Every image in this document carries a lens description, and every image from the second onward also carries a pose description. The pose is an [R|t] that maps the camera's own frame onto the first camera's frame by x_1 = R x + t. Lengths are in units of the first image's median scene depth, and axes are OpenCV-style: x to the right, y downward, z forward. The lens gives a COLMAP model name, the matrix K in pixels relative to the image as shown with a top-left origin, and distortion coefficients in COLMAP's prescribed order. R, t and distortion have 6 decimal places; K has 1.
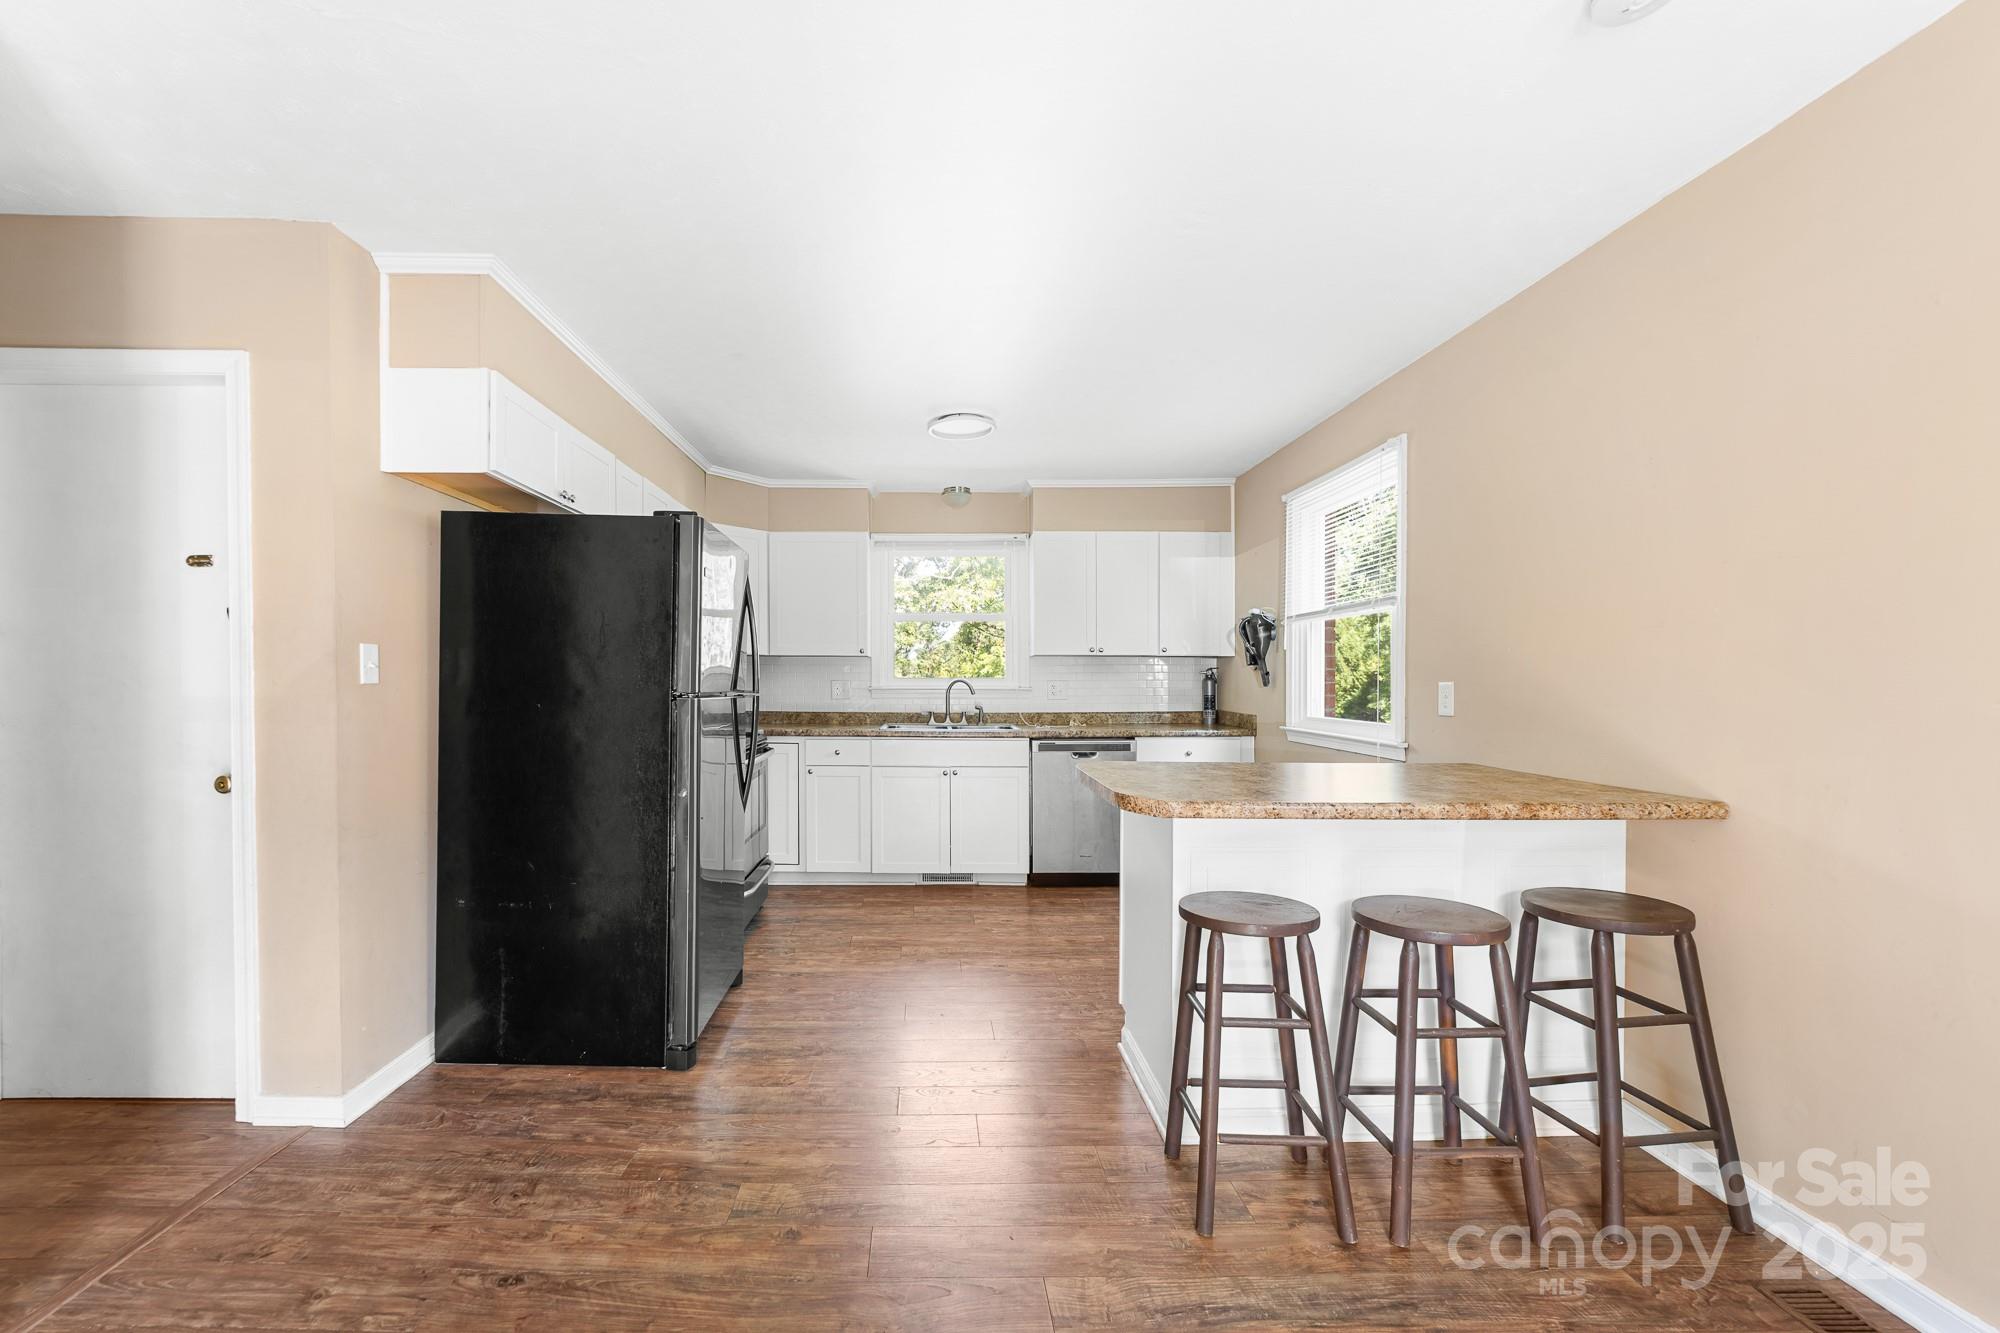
lens RADIAL K [[806.7, 0, 933.0], [0, 806.7, 679.1], [0, 0, 1]] dist [0.000674, 0.000564]
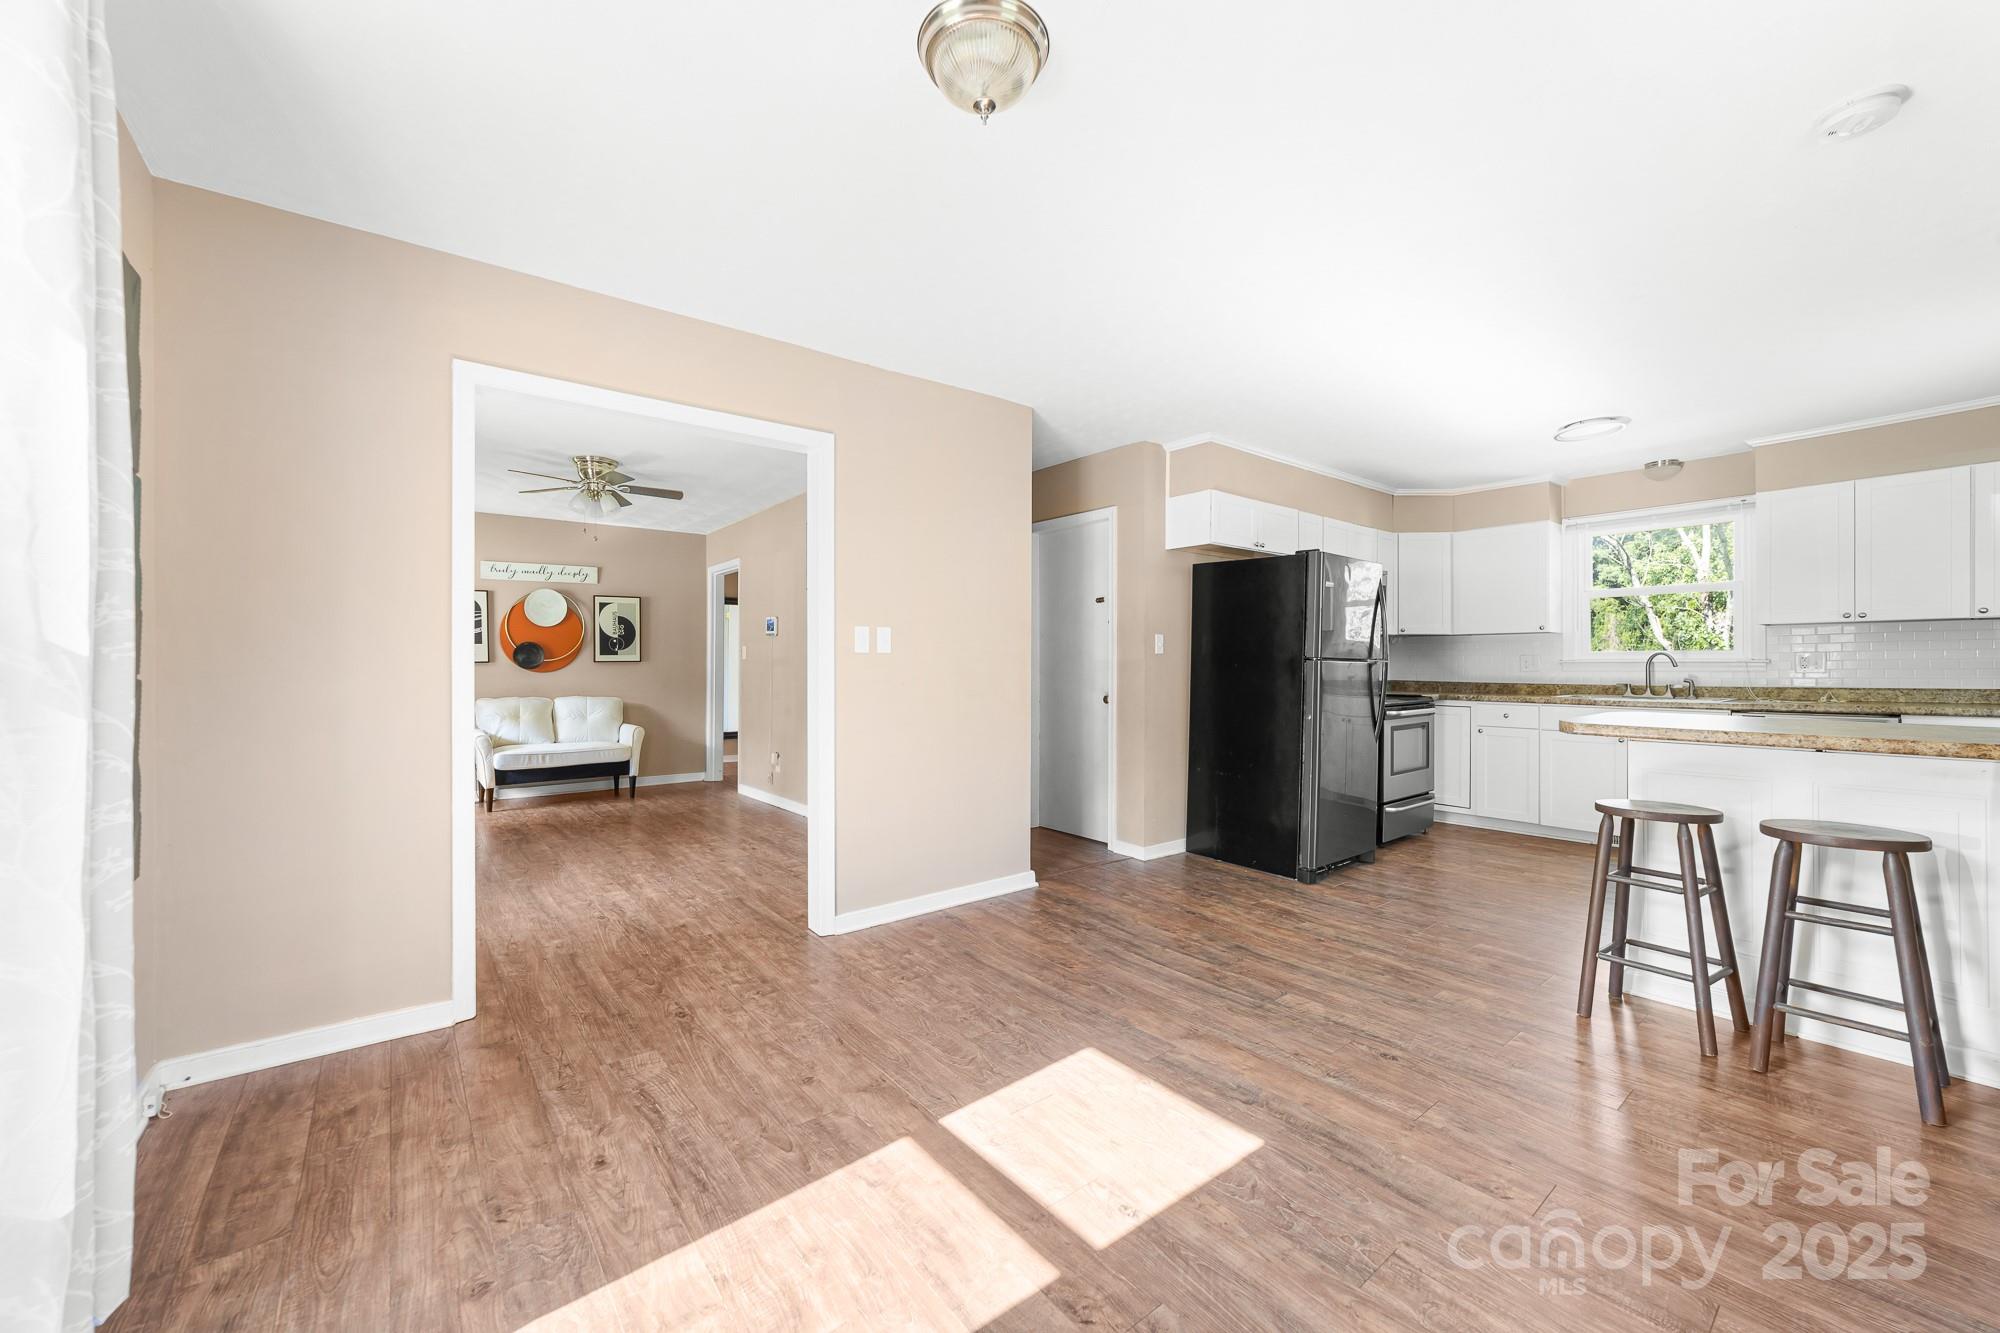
lens RADIAL K [[777.2, 0, 1009.2], [0, 777.2, 667.7], [0, 0, 1]] dist [0.011666, 0.000238]
pose [[0.635002, -0.002640, -0.772506, 0.313224], [0.003304, 0.999994, -0.000702, 0.020781], [0.772503, -0.002107, 0.635007, -0.288917]]
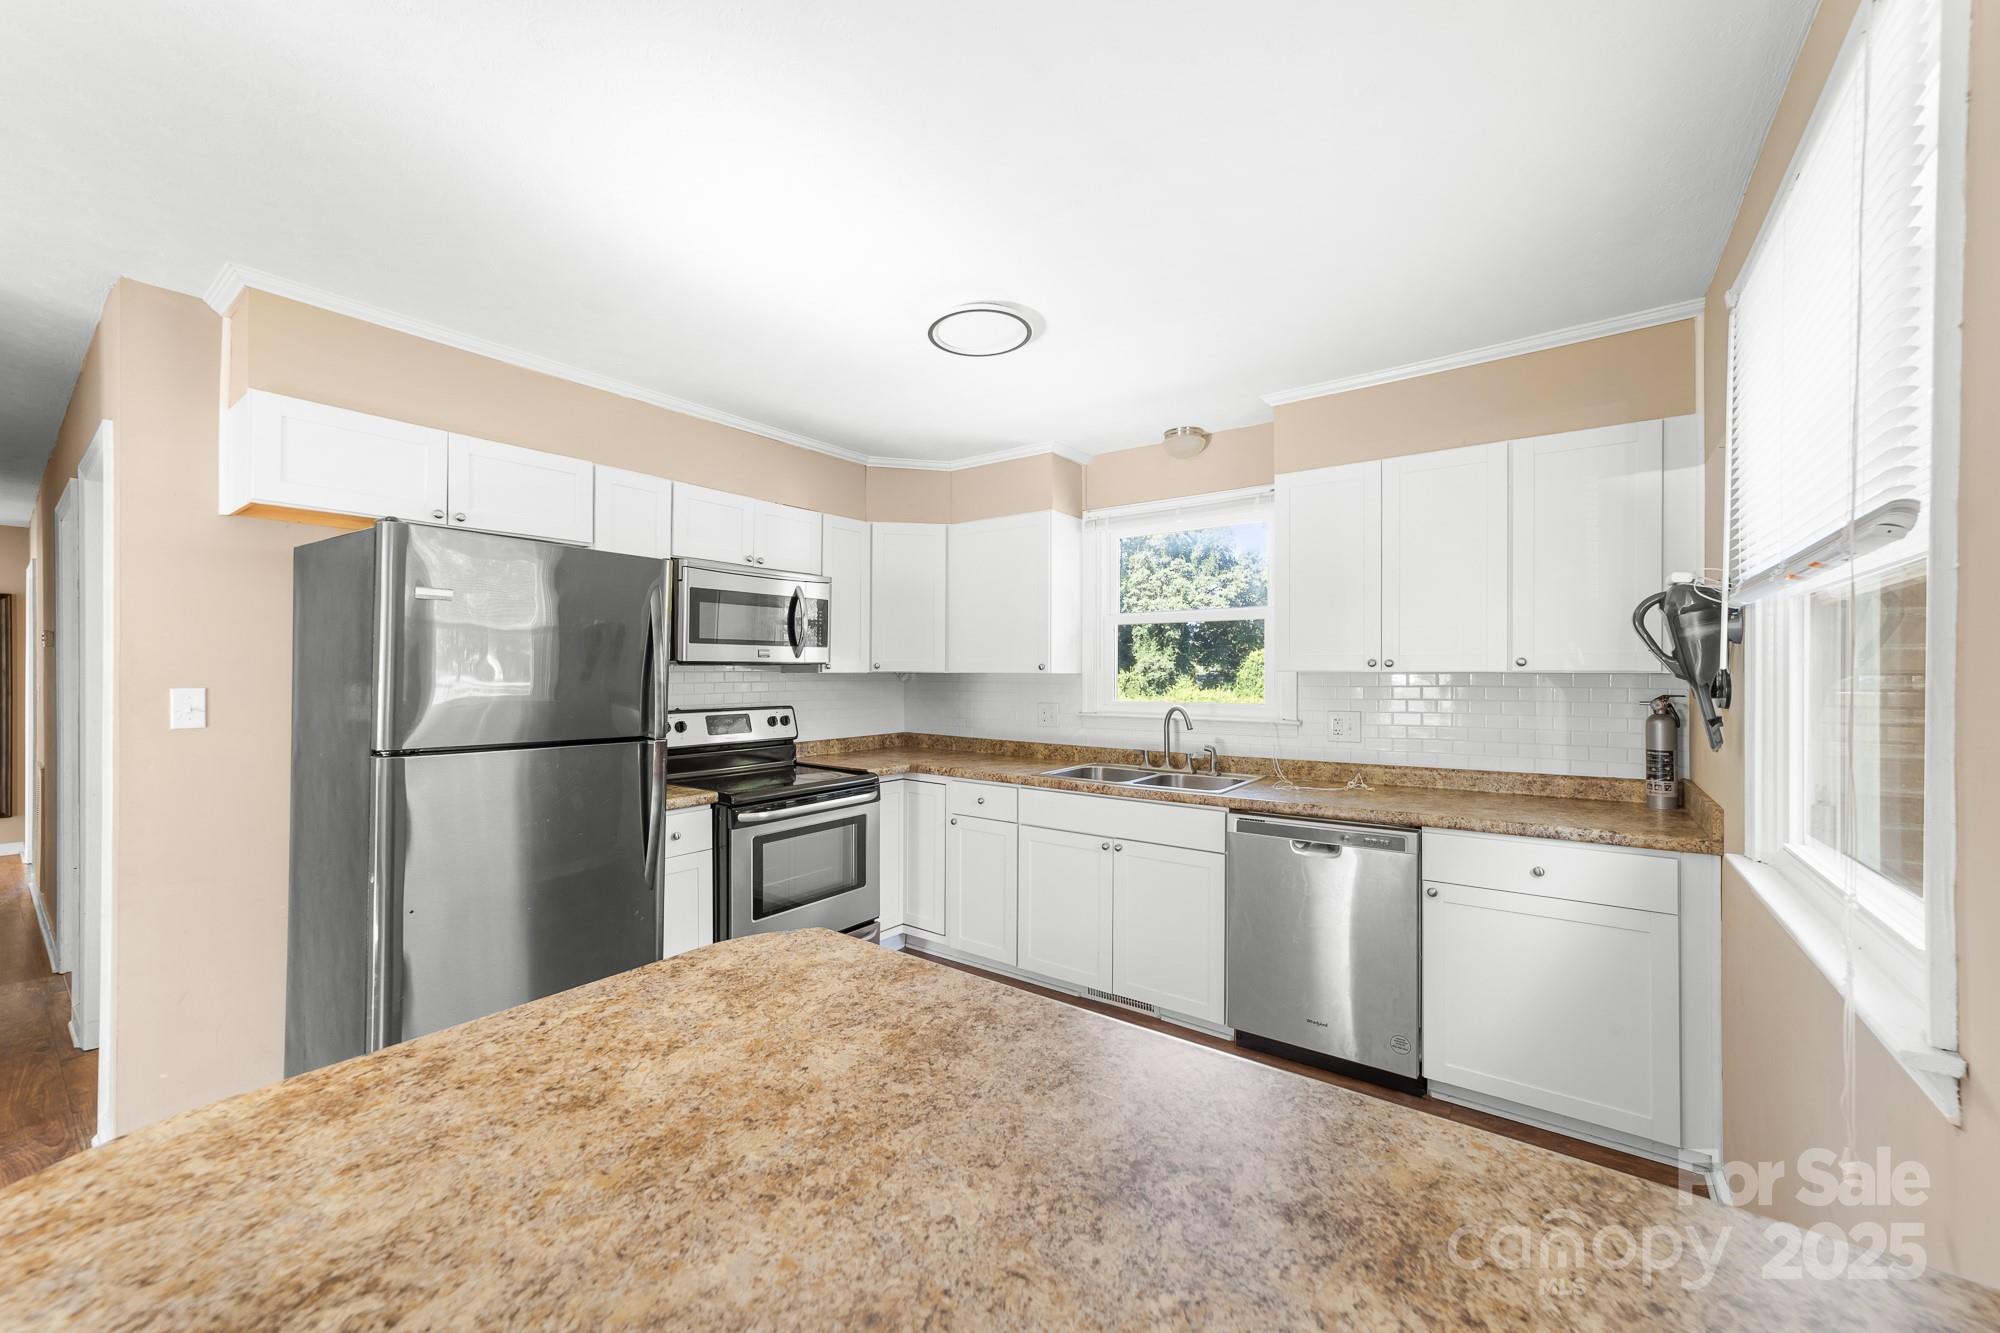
lens RADIAL K [[763.7, 0, 990.3], [0, 763.7, 671.5], [0, 0, 1]] dist [-0.015140, 0.008274]
pose [[0.796220, -0.002576, -0.605001, 0.347355], [0.000931, 0.999995, -0.003034, -0.032036], [0.605006, 0.001853, 0.796219, 0.444131]]
